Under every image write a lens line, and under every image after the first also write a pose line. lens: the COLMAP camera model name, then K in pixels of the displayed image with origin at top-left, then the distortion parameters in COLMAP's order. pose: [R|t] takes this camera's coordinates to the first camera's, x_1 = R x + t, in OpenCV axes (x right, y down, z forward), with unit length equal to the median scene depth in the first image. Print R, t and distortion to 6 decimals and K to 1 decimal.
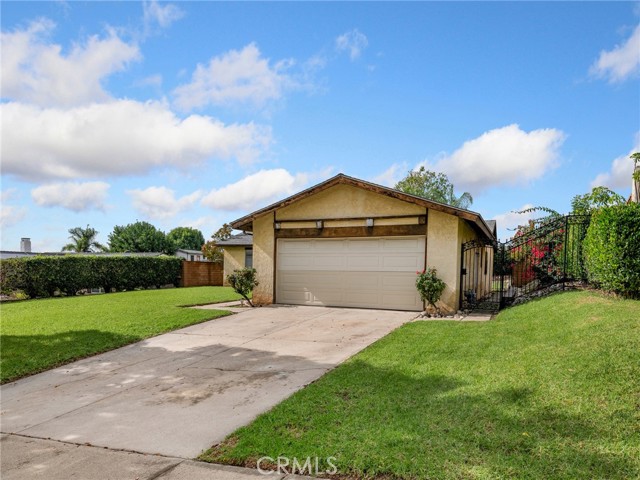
lens RADIAL K [[368.0, 0, 320.0], [0, 368.0, 238.2], [0, 0, 1]] dist [-0.001840, 0.000003]
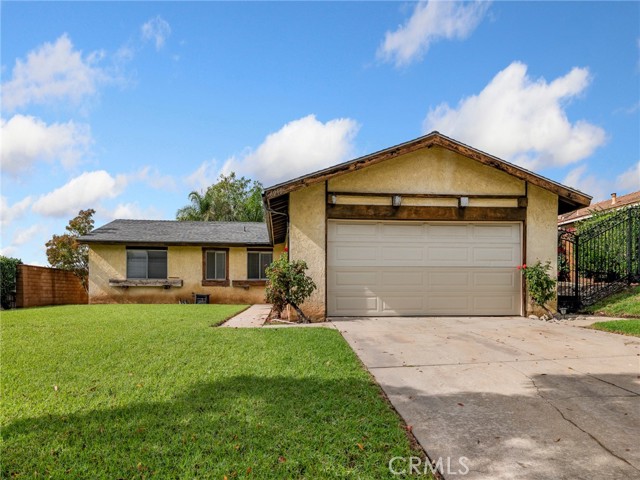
lens RADIAL K [[429.7, 0, 320.2], [0, 429.7, 242.3], [0, 0, 1]] dist [0.000239, -0.001013]
pose [[0.906123, 0.029258, 0.422001, -0.479142], [-0.021539, 0.999502, -0.023047, 0.064415], [-0.422465, 0.011794, 0.906302, 0.314986]]
